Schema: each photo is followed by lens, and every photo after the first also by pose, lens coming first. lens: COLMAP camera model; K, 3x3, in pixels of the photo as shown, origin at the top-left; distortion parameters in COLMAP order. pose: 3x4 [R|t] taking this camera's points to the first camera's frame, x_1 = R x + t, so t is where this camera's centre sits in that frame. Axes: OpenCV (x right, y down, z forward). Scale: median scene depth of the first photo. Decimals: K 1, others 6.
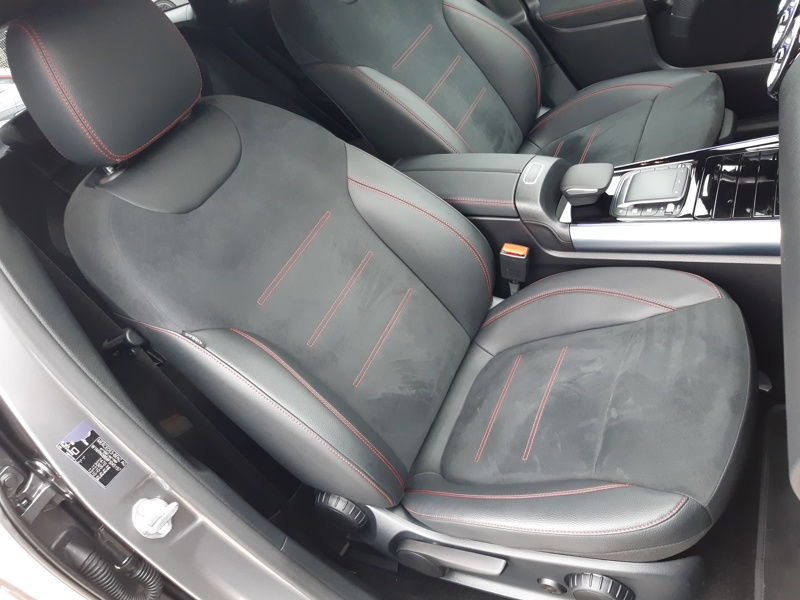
lens RADIAL K [[617.1, 0, 400.0], [0, 617.1, 300.0], [0, 0, 1]] dist [0.097377, -0.159112]
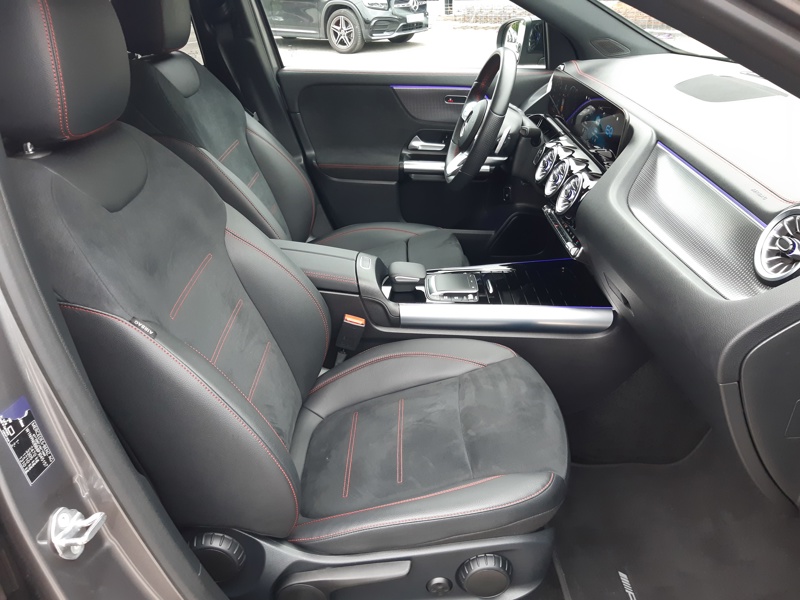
lens RADIAL K [[617.1, 0, 400.0], [0, 617.1, 300.0], [0, 0, 1]] dist [0.097377, -0.159112]
pose [[0.822291, 0.150604, 0.548776, -0.426457], [0.011158, 0.959892, -0.280148, 0.230920], [-0.568957, 0.236487, 0.787630, 0.026109]]
